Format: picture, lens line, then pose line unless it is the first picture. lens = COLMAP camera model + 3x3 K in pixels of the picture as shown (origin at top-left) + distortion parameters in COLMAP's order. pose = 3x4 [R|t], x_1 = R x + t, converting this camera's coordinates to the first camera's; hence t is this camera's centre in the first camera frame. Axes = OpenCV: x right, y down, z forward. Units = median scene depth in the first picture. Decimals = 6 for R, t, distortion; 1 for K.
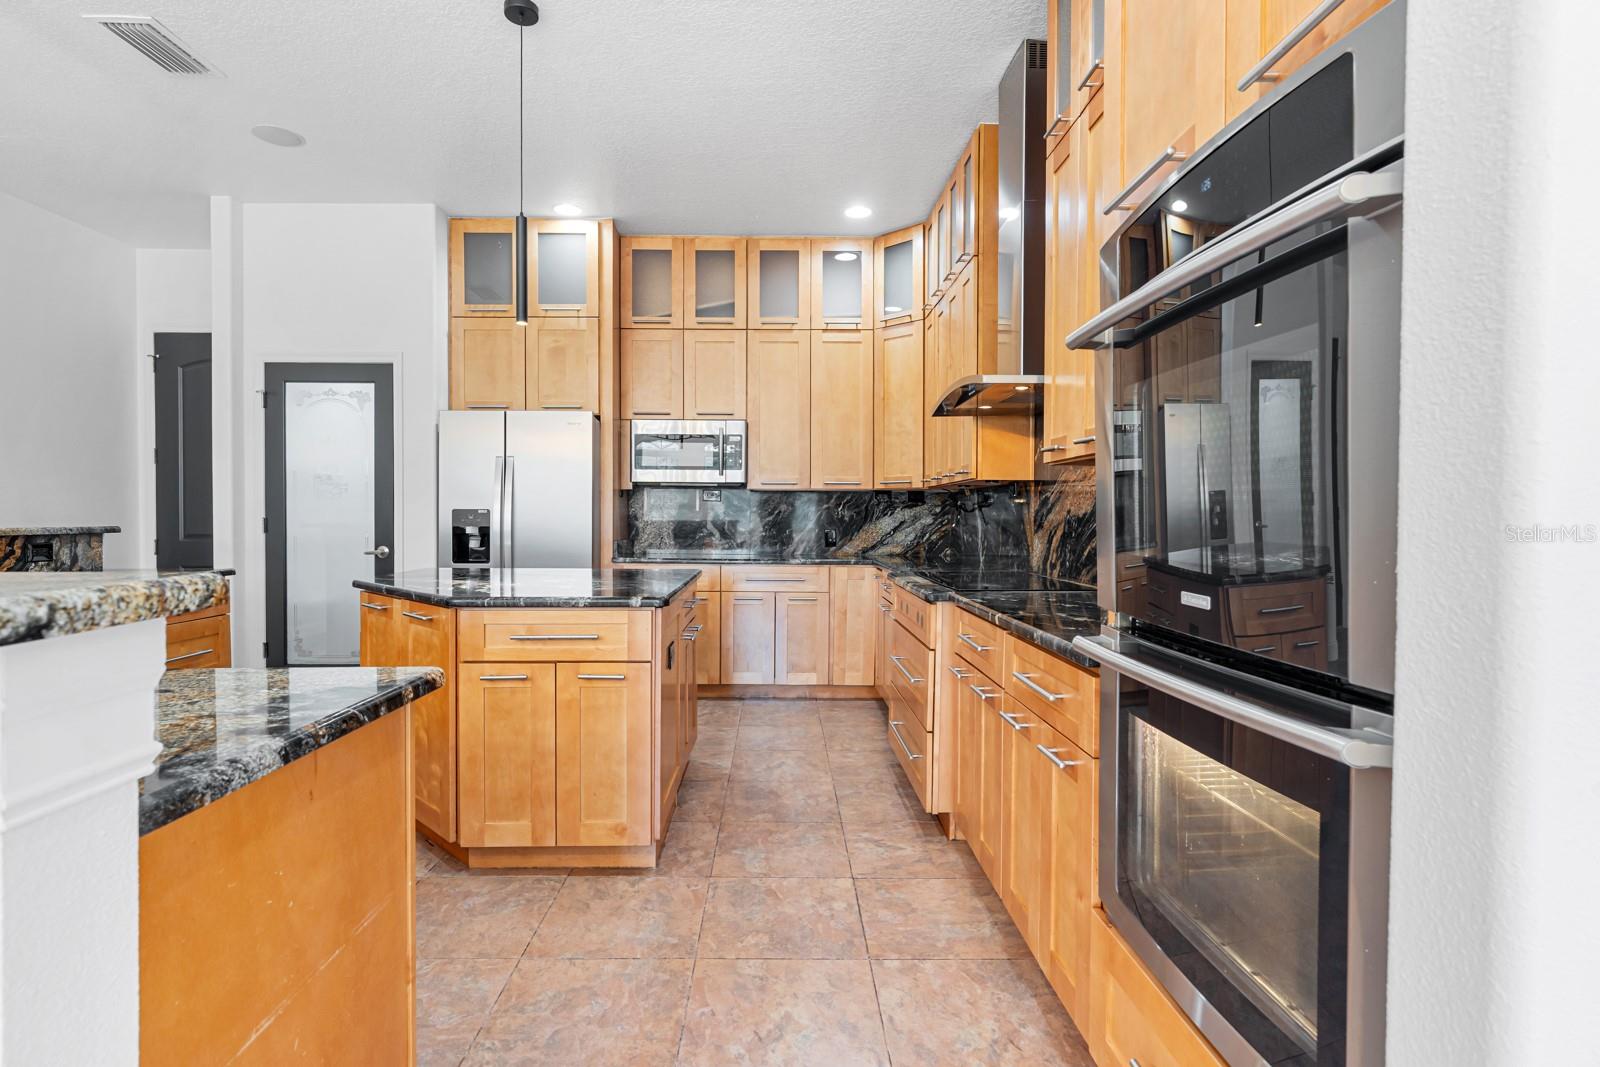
lens RADIAL K [[782.2, 0, 788.8], [0, 782.2, 534.6], [0, 0, 1]] dist [-0.003967, -0.000284]
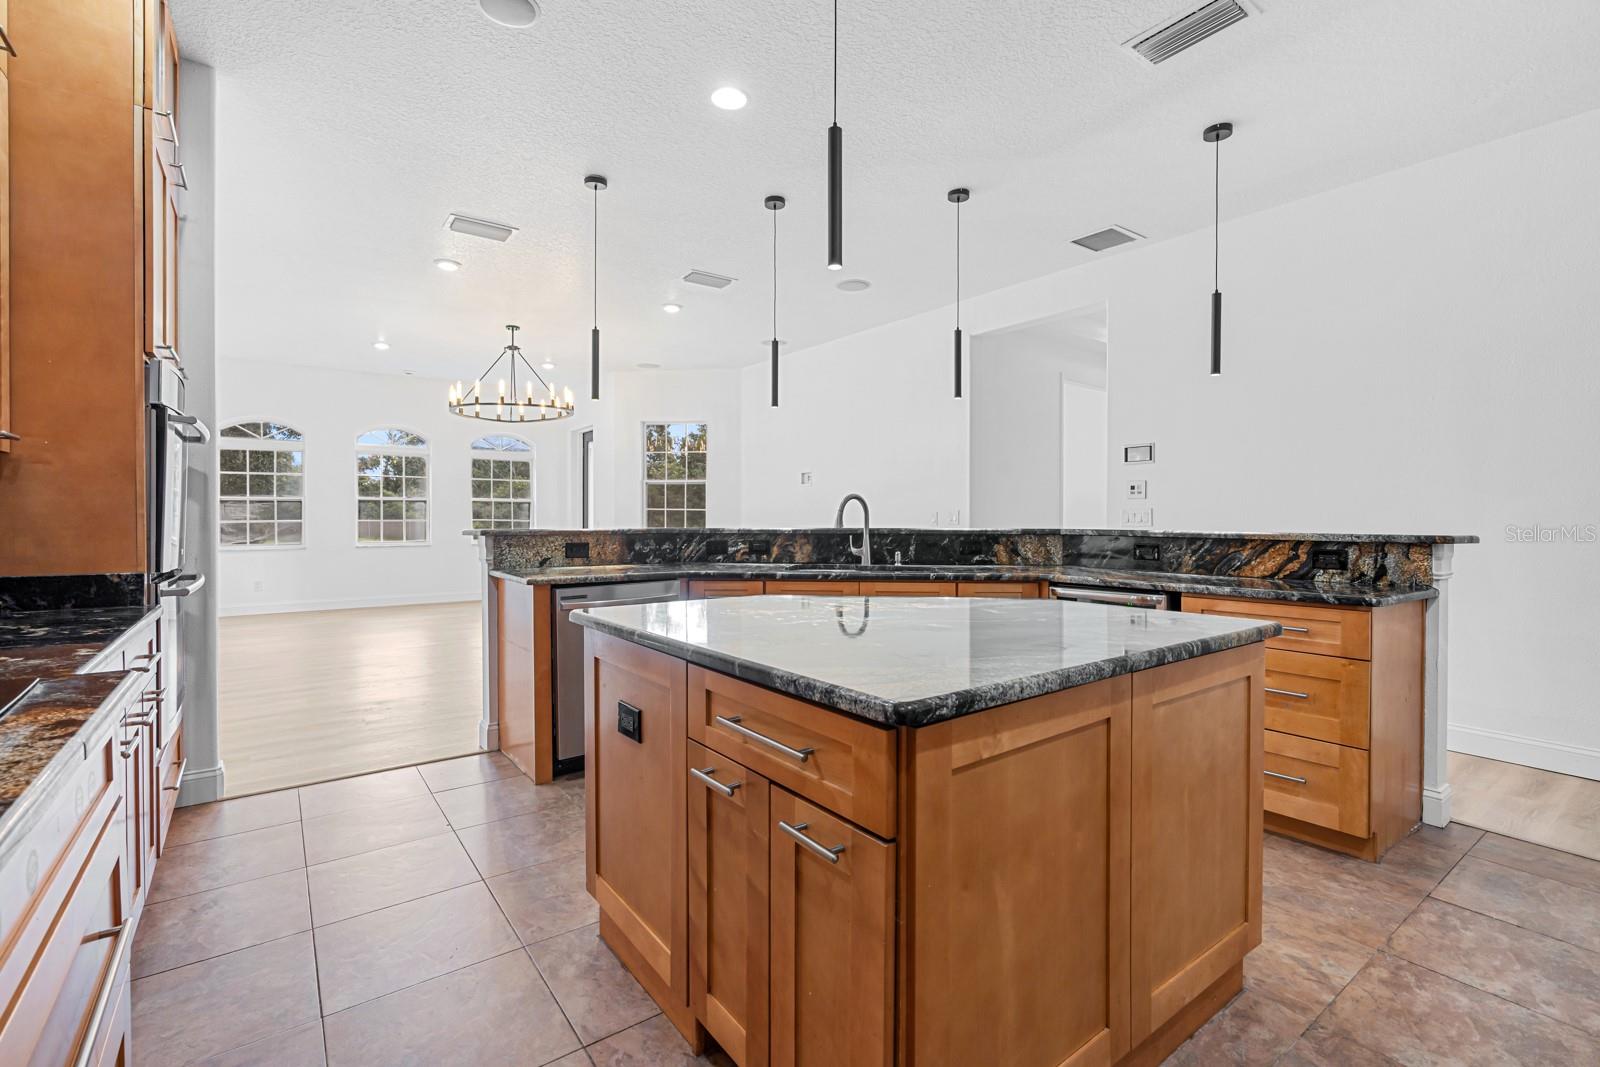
lens RADIAL K [[706.2, 0, 795.0], [0, 706.2, 520.5], [0, 0, 1]] dist [-0.002106, -0.000158]
pose [[-0.818094, 0.000898, -0.575084, 0.053862], [-0.015419, 0.999605, 0.023496, -0.024995], [0.574878, 0.028089, -0.817757, 0.940124]]
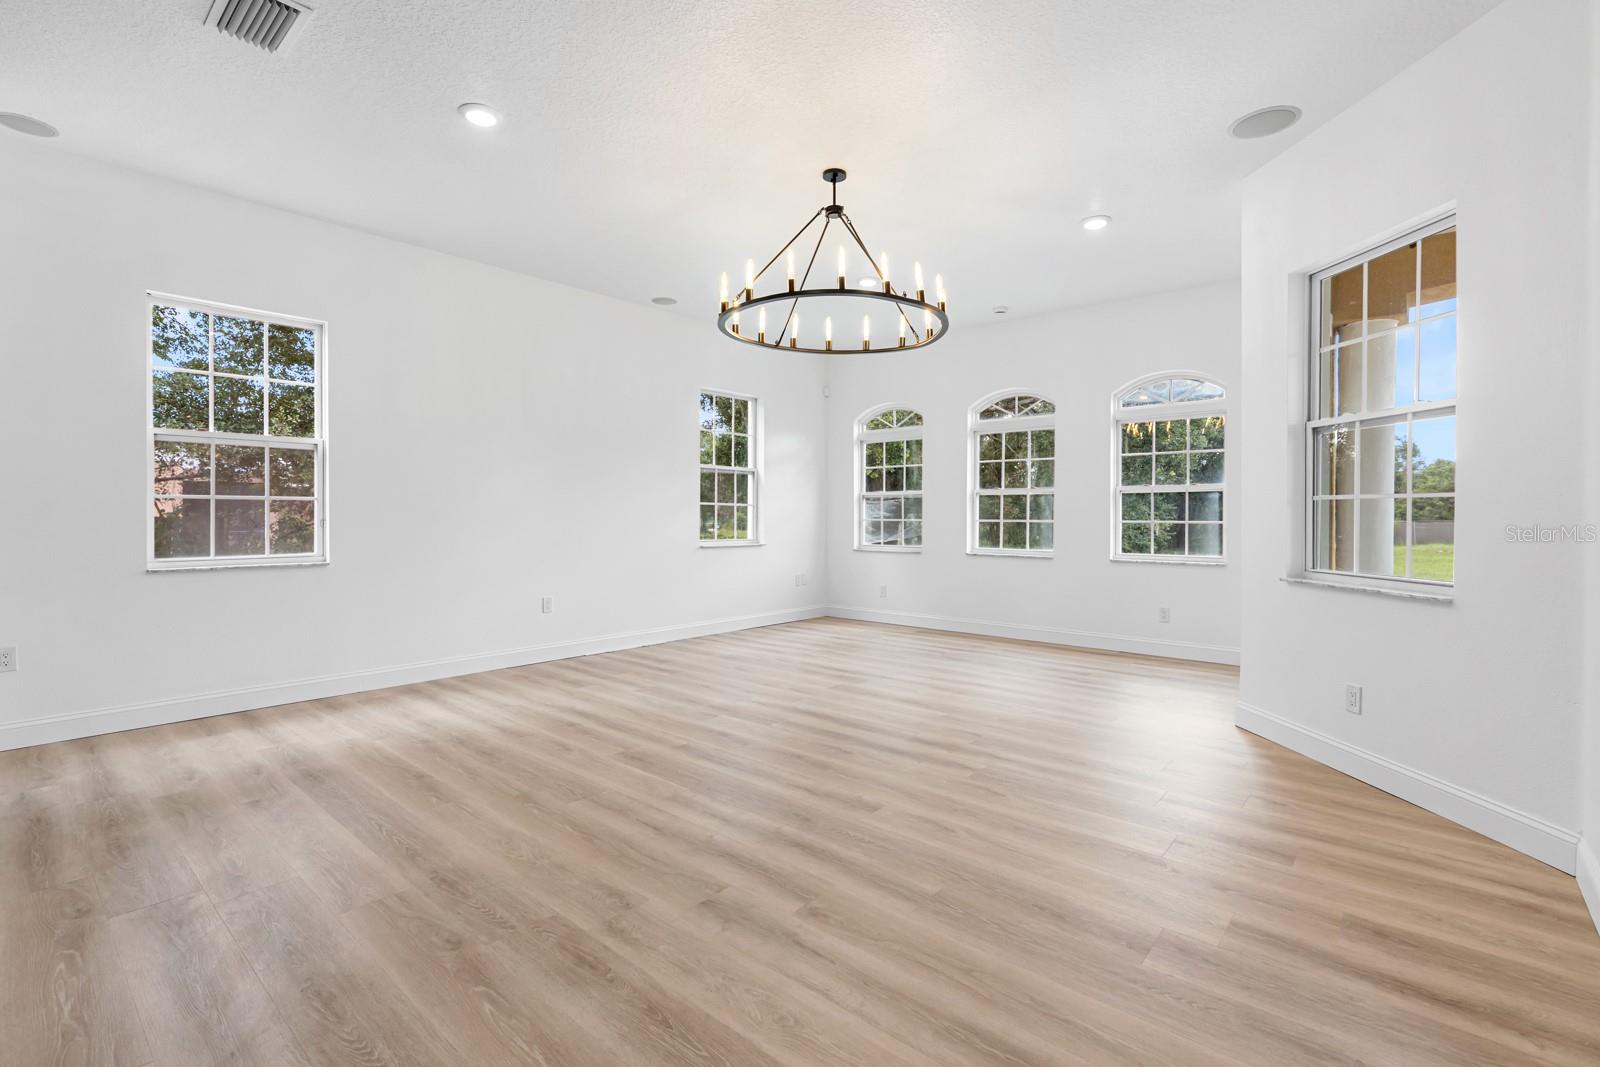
lens RADIAL K [[722.2, 0, 797.4], [0, 722.2, 516.1], [0, 0, 1]] dist [-0.013699, 0.006313]
pose [[-0.734791, -0.008437, 0.678241, -0.869796], [0.008553, 0.999728, 0.021702, -0.006192], [-0.678239, 0.021748, -0.734519, 0.014829]]
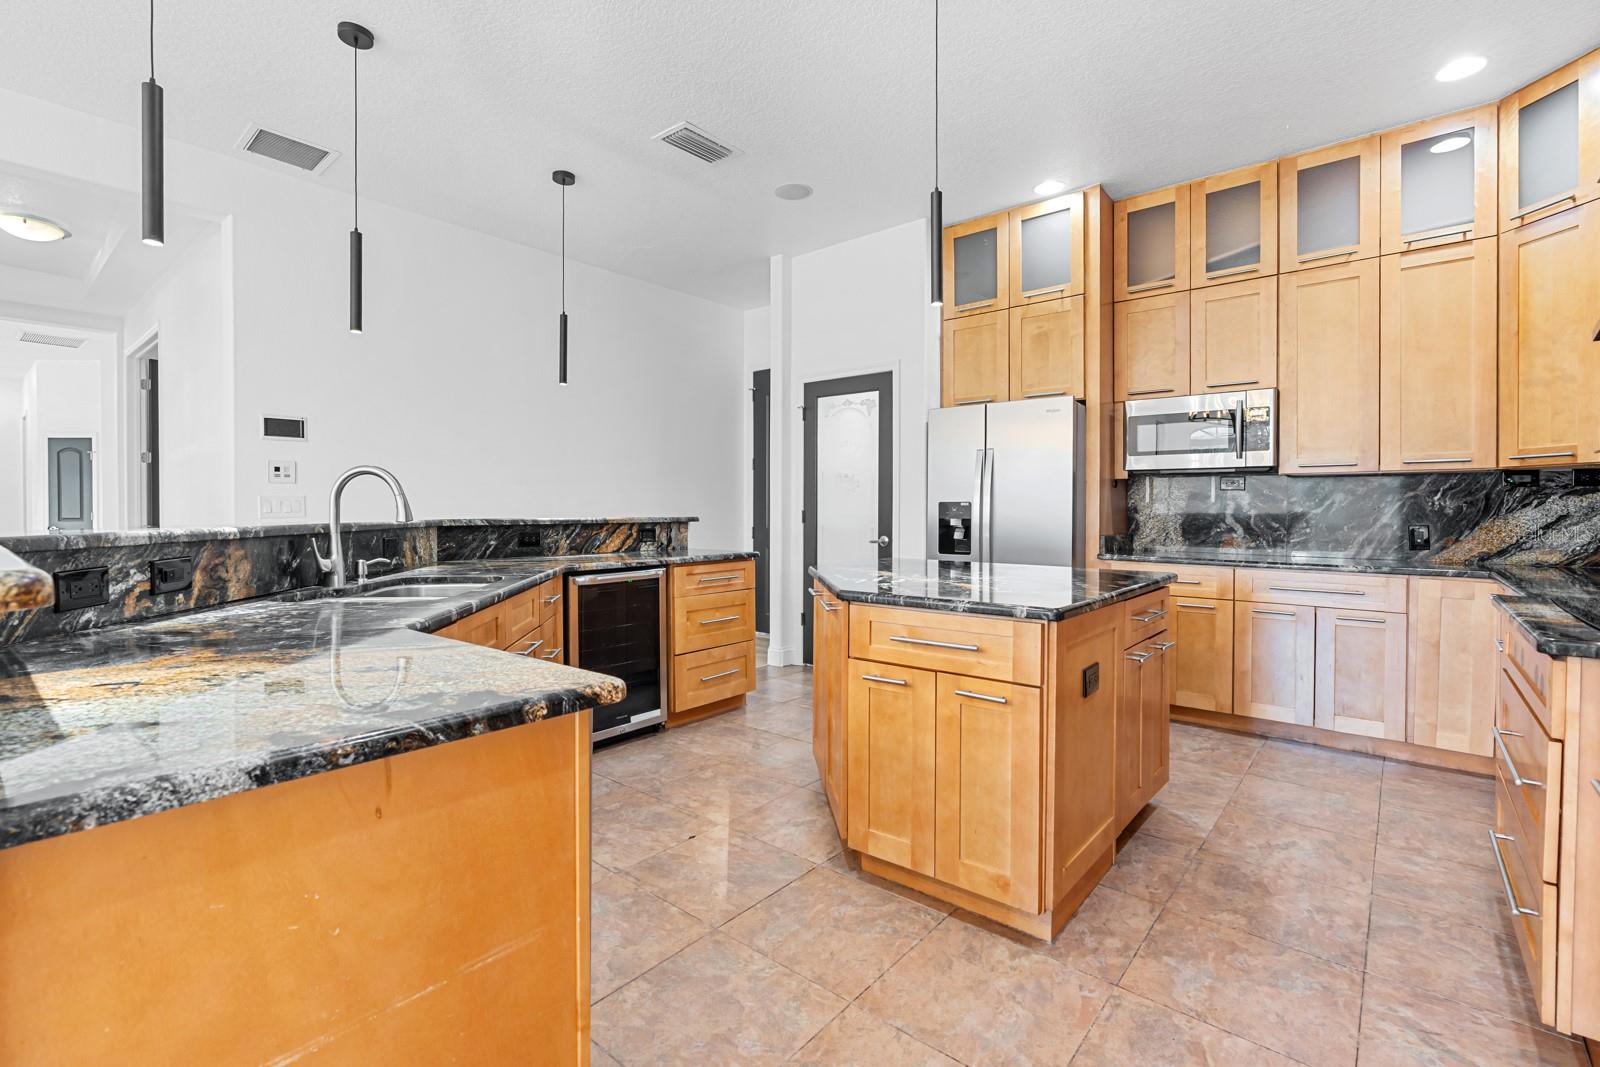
lens RADIAL K [[722.2, 0, 797.4], [0, 722.2, 516.1], [0, 0, 1]] dist [-0.013699, 0.006313]
pose [[0.755976, 0.004178, -0.654586, 0.061638], [-0.013587, 0.999864, -0.009310, -0.002108], [0.654458, 0.015932, 0.755931, 0.139763]]
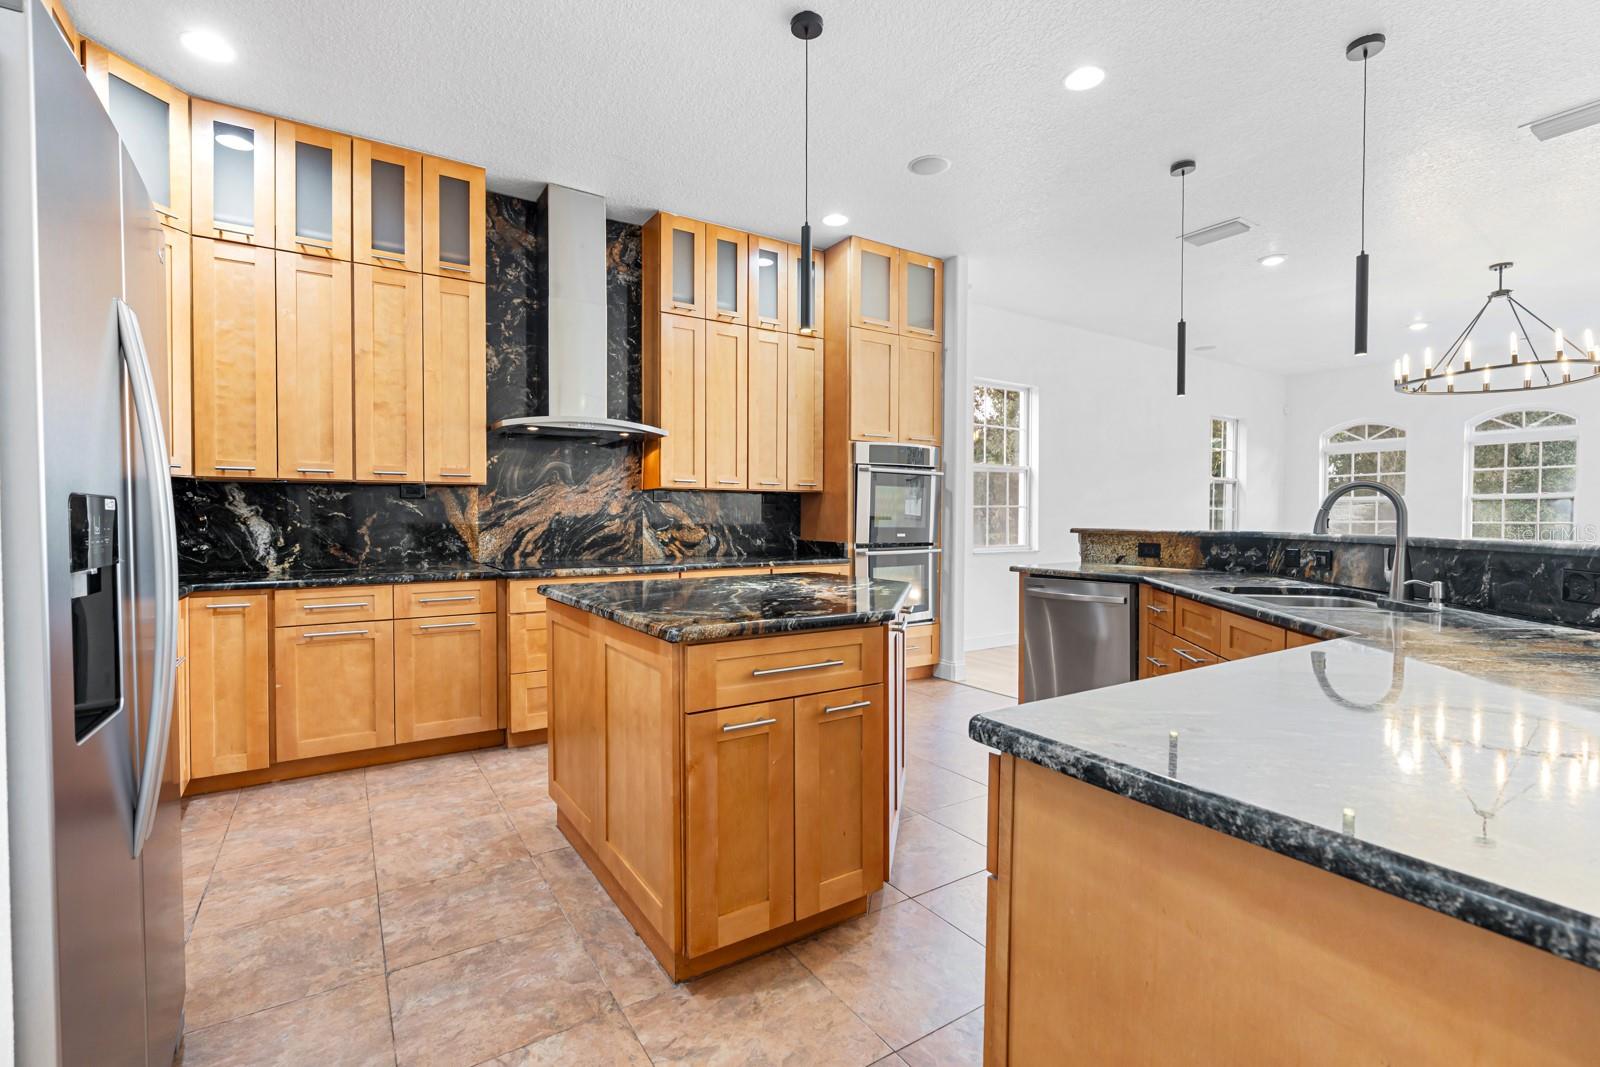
lens RADIAL K [[722.2, 0, 797.4], [0, 722.2, 516.1], [0, 0, 1]] dist [-0.013699, 0.006313]
pose [[-0.533572, -0.004077, 0.845745, -0.691853], [0.015678, 0.999769, 0.014710, -0.026482], [-0.845609, 0.021108, -0.533385, 0.923212]]
